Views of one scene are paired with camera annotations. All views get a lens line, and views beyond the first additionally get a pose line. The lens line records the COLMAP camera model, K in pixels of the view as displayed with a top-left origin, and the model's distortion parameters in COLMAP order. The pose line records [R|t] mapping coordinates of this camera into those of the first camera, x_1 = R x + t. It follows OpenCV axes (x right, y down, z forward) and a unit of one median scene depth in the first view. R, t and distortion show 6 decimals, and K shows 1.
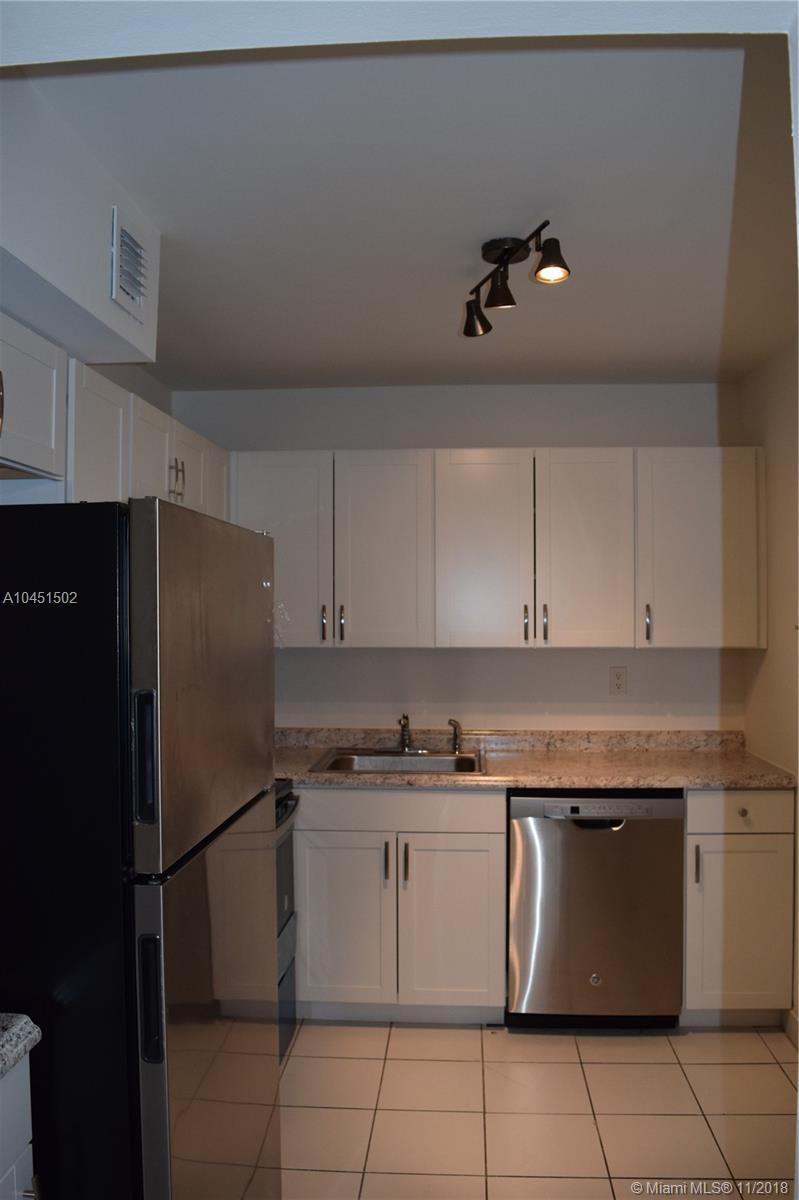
lens RADIAL K [[938.0, 0, 399.5], [0, 938.0, 600.0], [0, 0, 1]] dist [-0.091678, 0.012422]
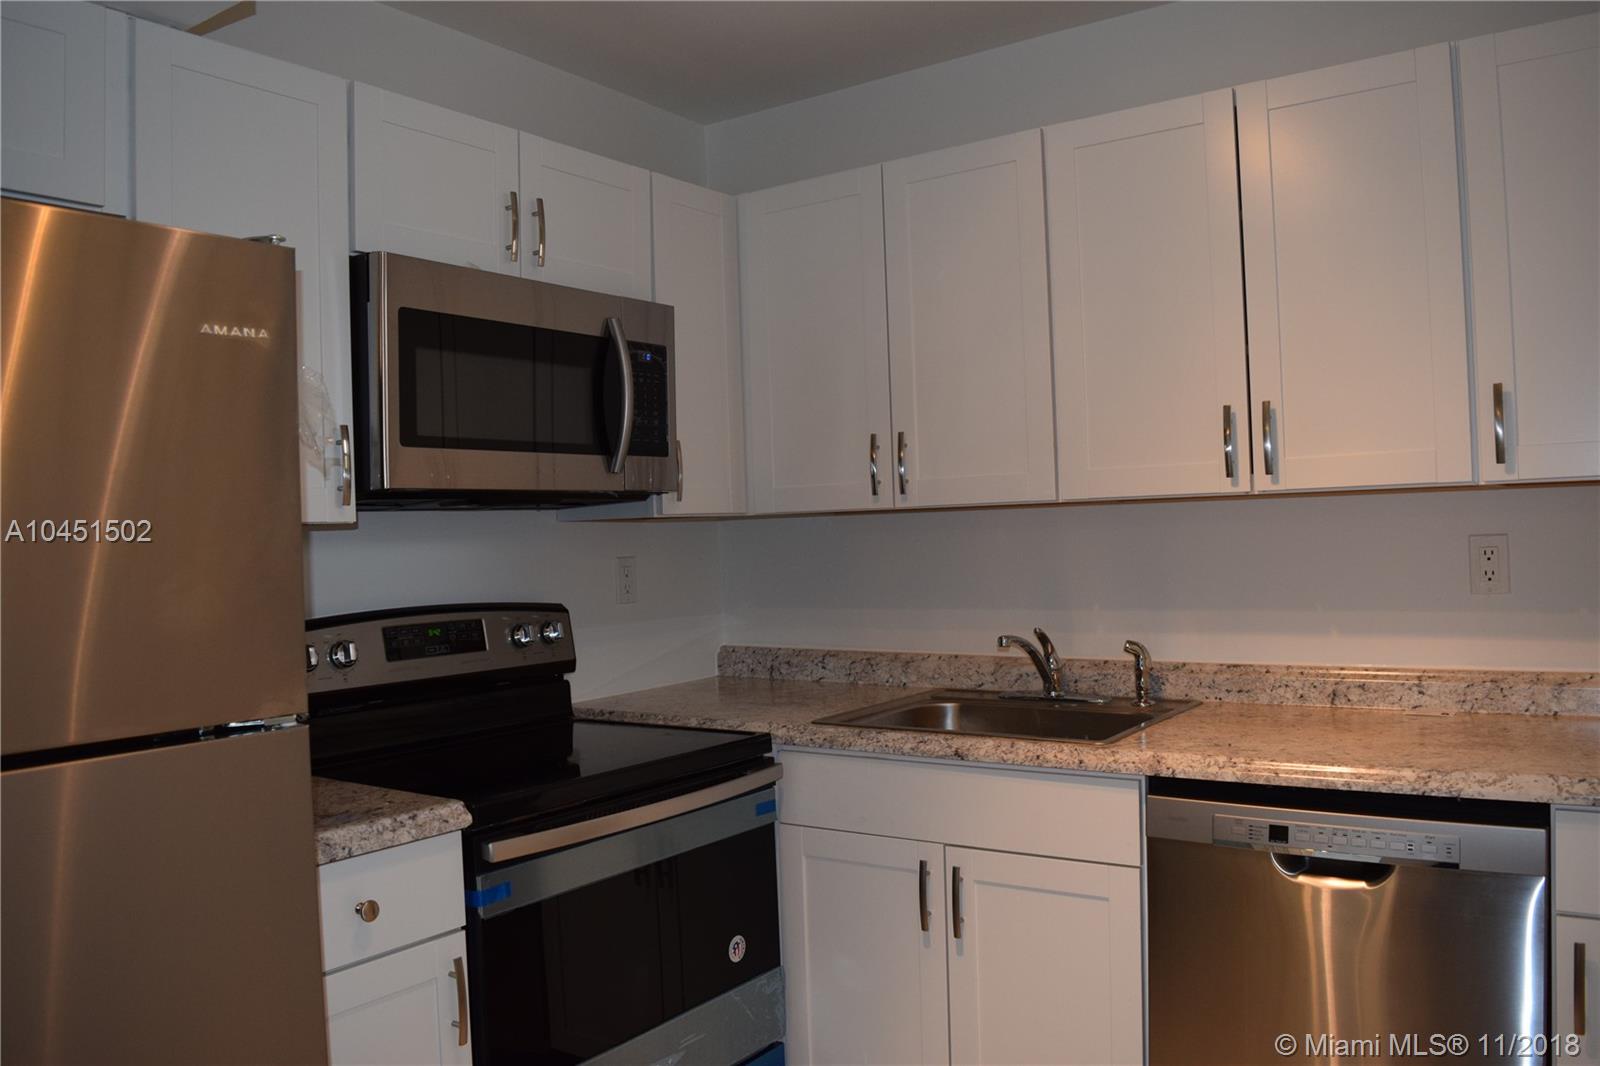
lens RADIAL K [[1250.7, 0, 800.0], [0, 1250.7, 533.0], [0, 0, 1]] dist [-0.091678, 0.012422]
pose [[0.854760, -0.027397, -0.518299, 0.276167], [0.037134, 0.999275, 0.008418, 0.057931], [0.517693, -0.026442, 0.855158, 0.330459]]
